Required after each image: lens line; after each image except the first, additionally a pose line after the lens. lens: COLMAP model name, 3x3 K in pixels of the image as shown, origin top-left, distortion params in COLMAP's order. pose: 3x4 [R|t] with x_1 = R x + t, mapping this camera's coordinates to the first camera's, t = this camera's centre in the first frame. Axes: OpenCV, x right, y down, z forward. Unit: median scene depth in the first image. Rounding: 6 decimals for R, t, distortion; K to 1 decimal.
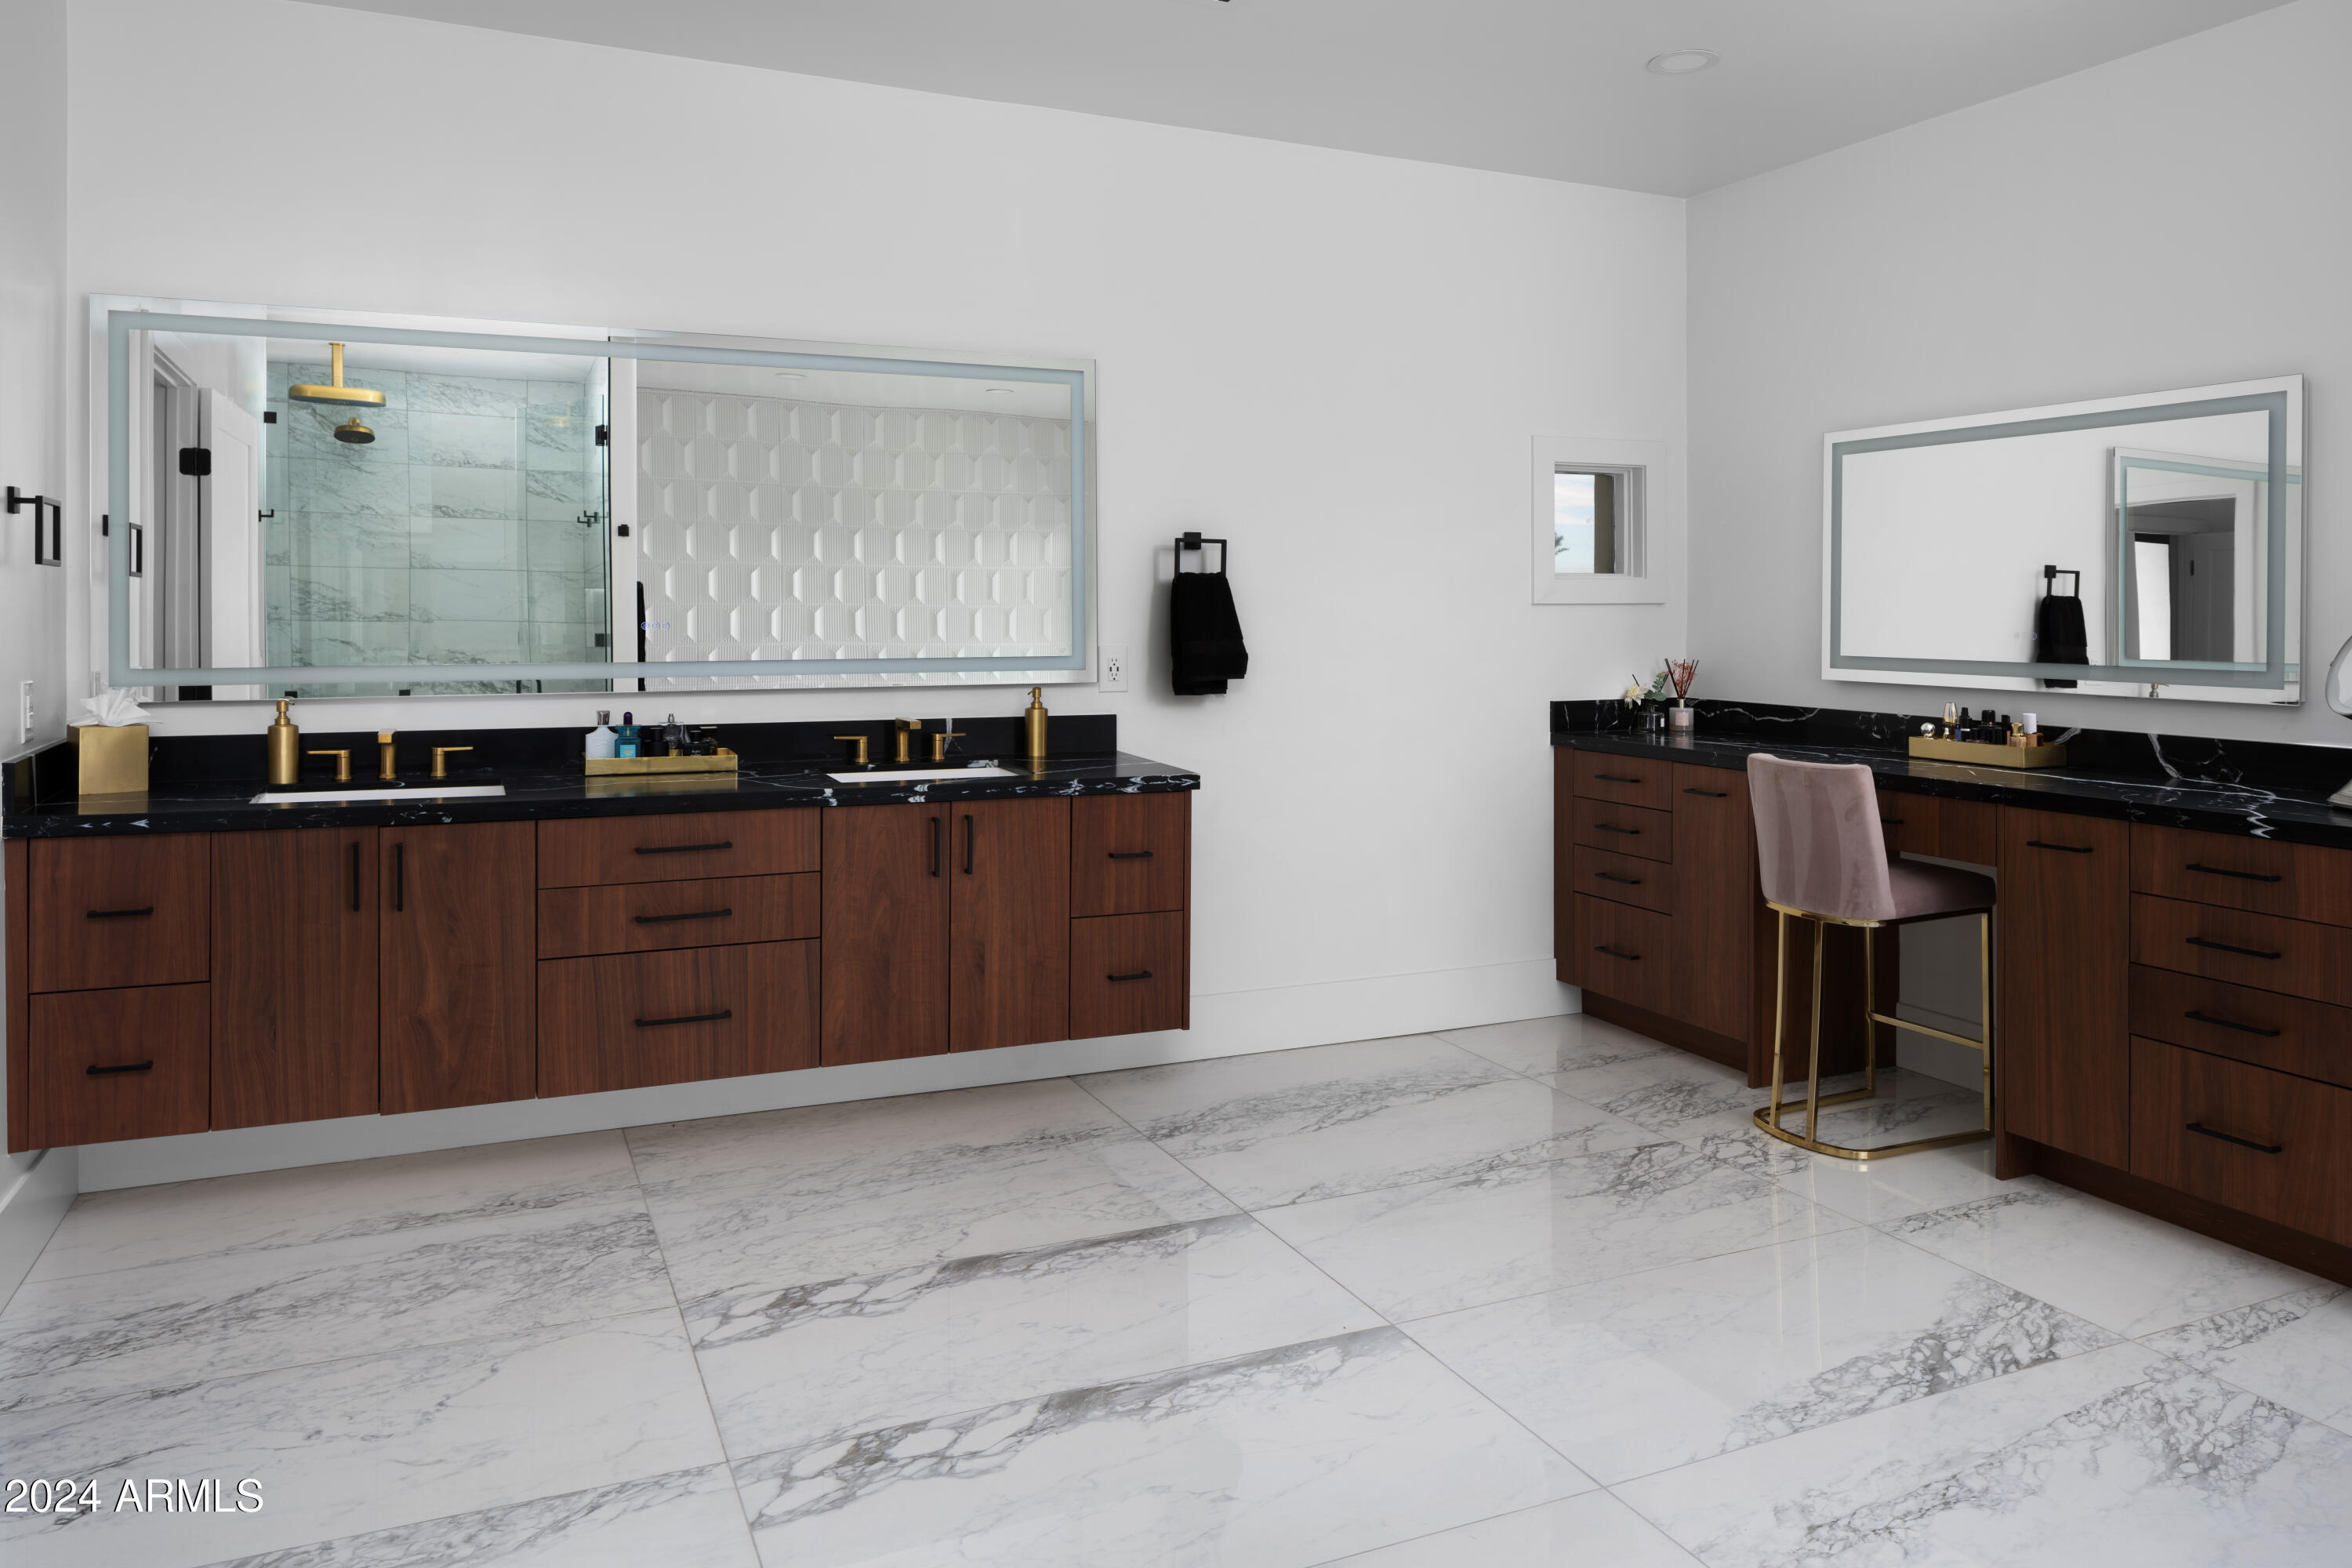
lens RADIAL K [[1605.2, 0, 1167.6], [0, 1605.2, 584.5], [0, 0, 1]] dist [-0.008248, -0.002708]
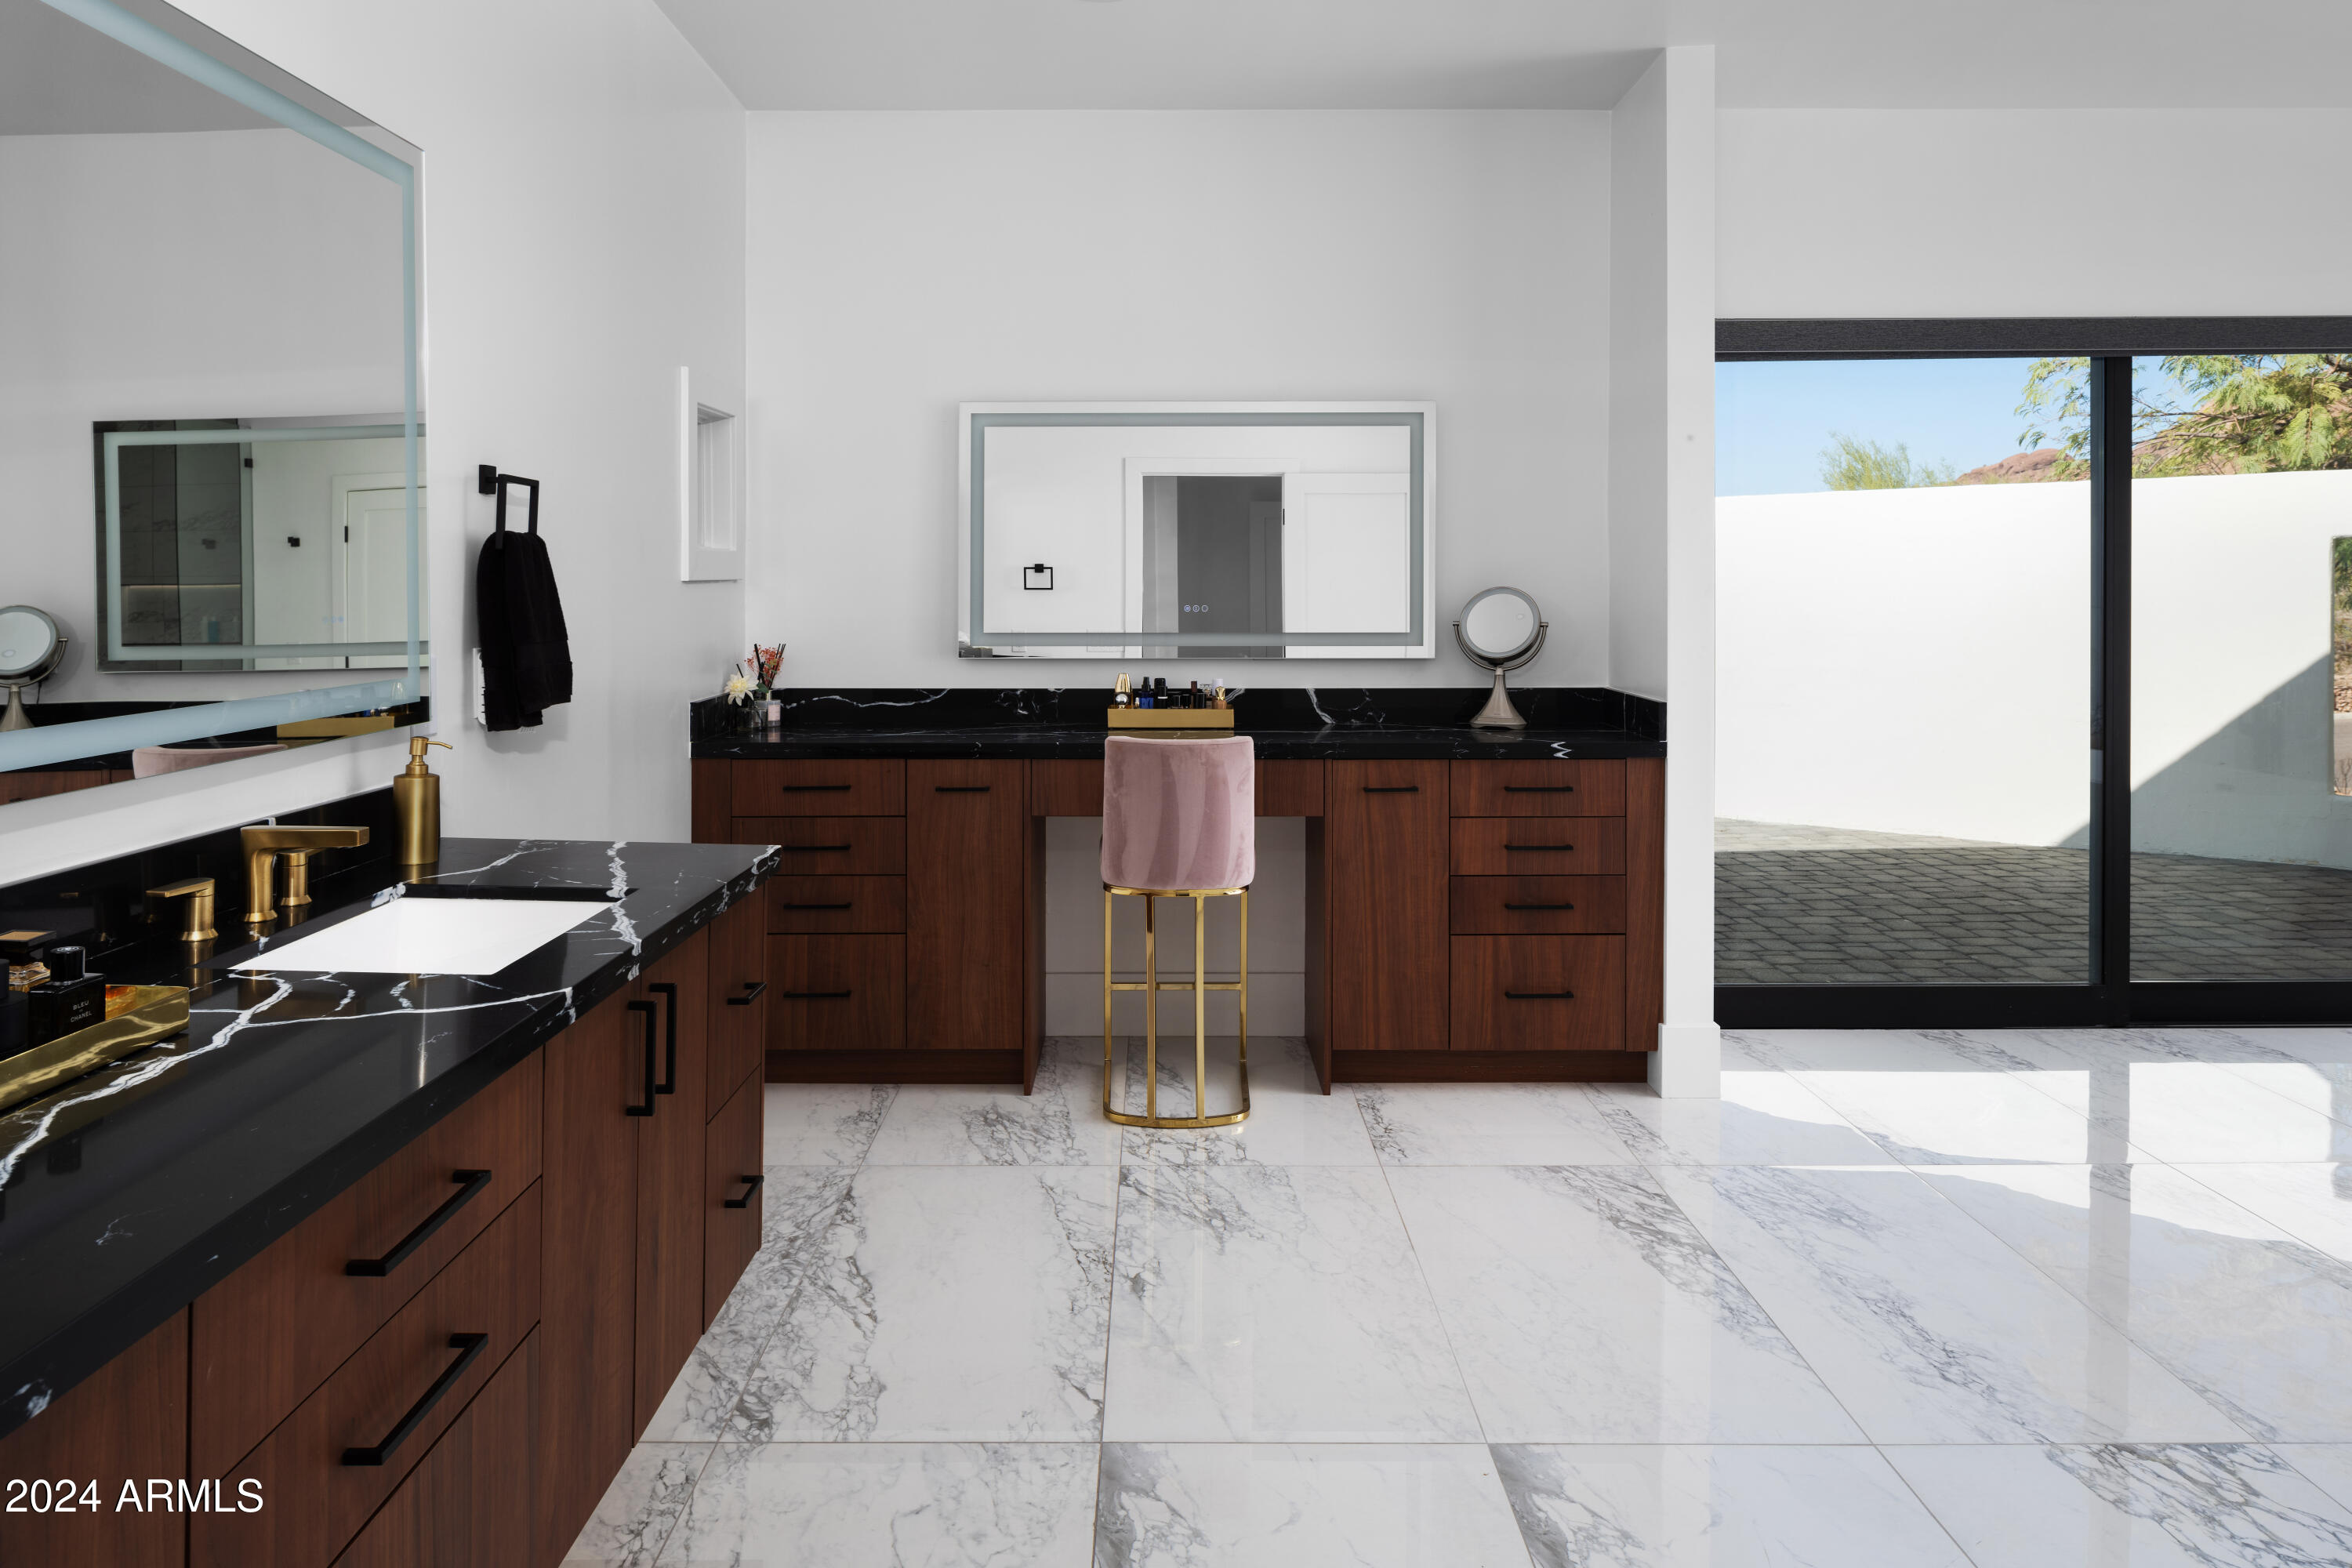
lens RADIAL K [[1605.2, 0, 1167.6], [0, 1605.2, 584.5], [0, 0, 1]] dist [-0.008248, -0.002708]
pose [[0.413735, -0.005805, 0.910379, -0.534500], [-0.009133, 0.999903, 0.010526, 0.004712], [-0.910351, -0.012670, 0.413642, 0.631703]]
